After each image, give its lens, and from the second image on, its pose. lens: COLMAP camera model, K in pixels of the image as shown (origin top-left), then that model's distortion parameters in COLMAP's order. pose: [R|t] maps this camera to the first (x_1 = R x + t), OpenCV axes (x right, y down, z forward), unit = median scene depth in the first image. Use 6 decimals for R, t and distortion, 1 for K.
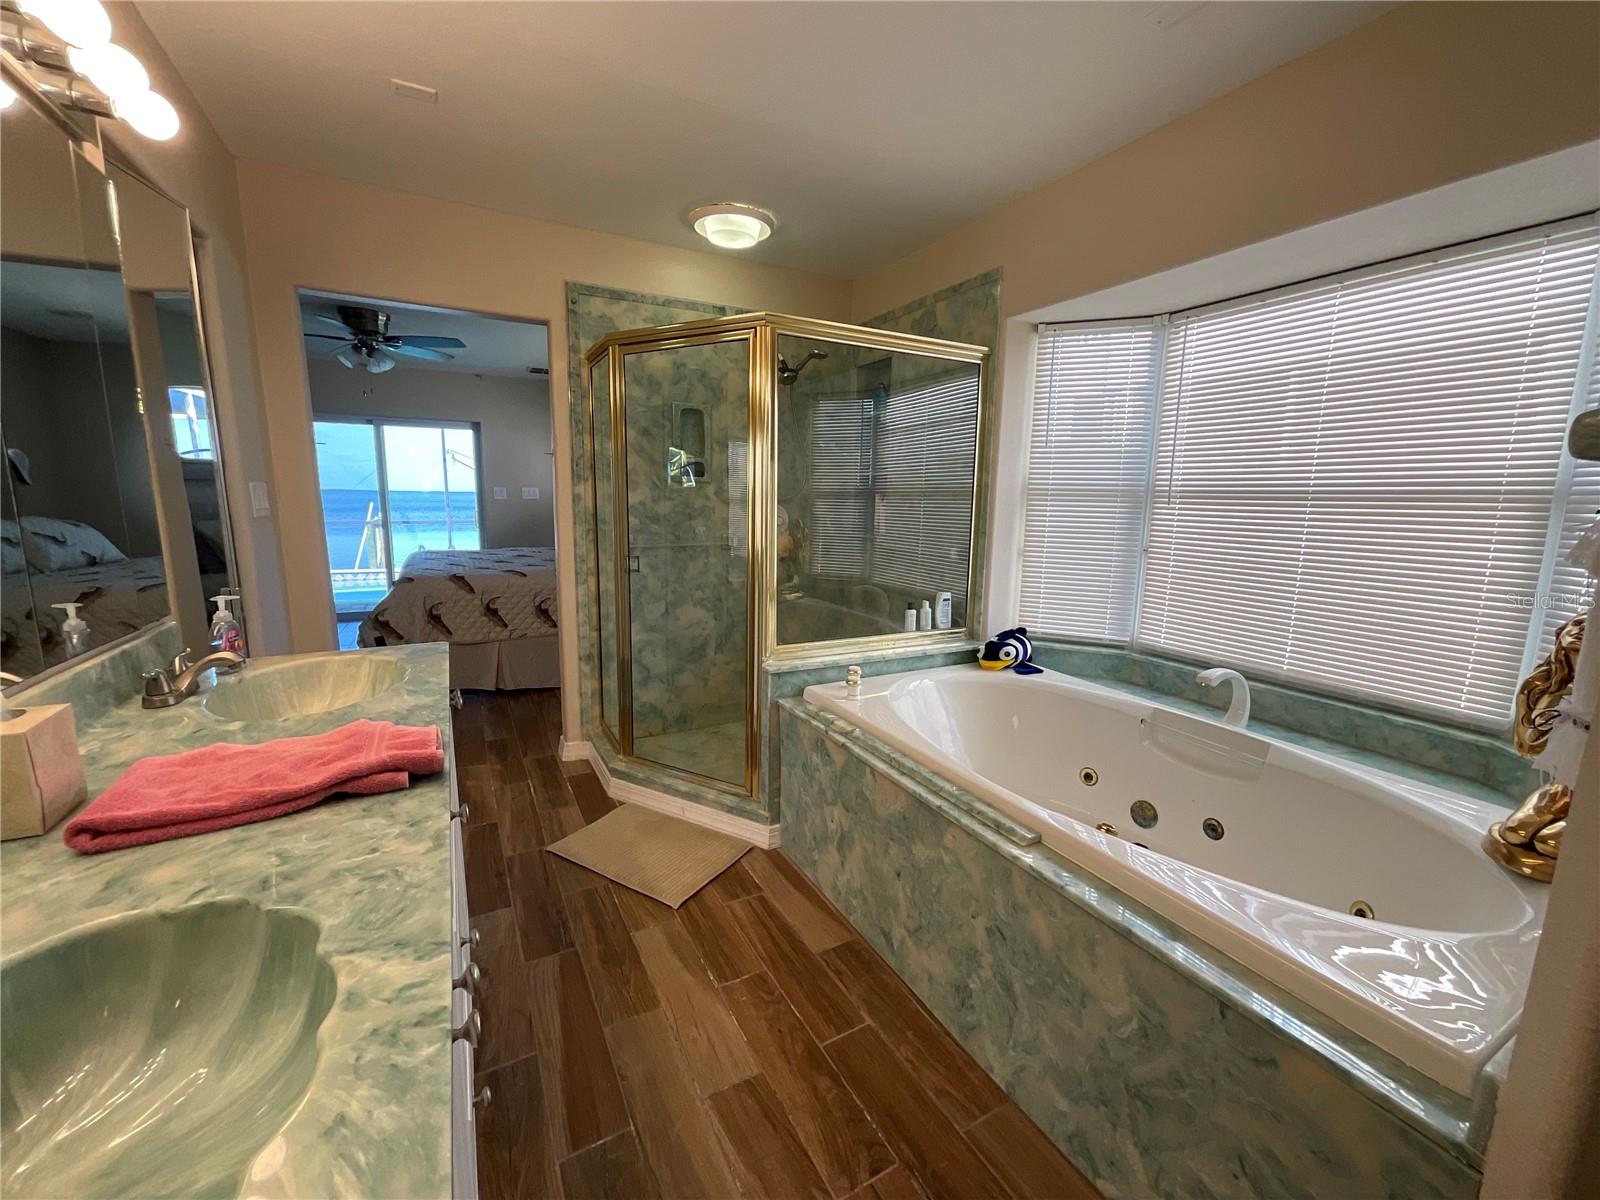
lens RADIAL K [[647.7, 0, 800.0], [0, 647.7, 600.0], [0, 0, 1]] dist [-0.002159, -0.000381]
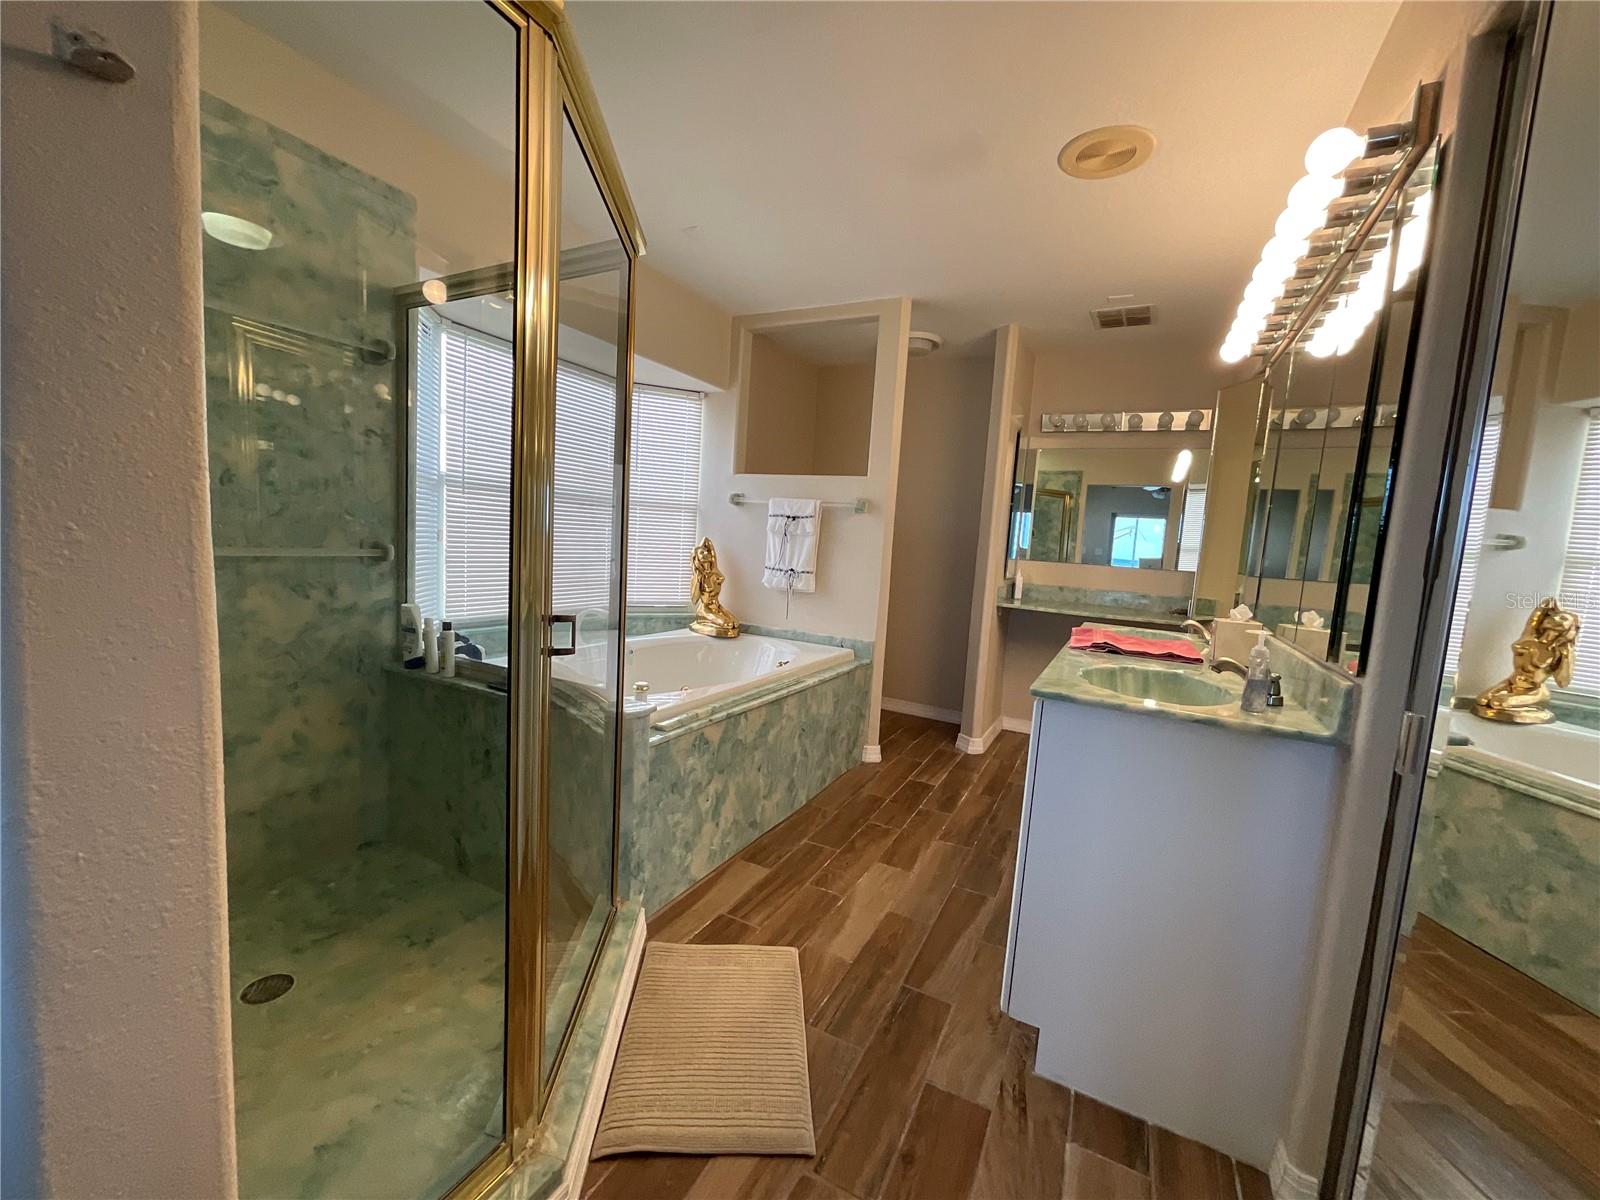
lens RADIAL K [[647.7, 0, 800.0], [0, 647.7, 600.0], [0, 0, 1]] dist [-0.002159, -0.000381]
pose [[-0.558769, -0.132412, 0.818684, -0.933672], [0.061336, 0.977870, 0.200022, -0.201961], [-0.827052, 0.161981, -0.538282, 1.498301]]
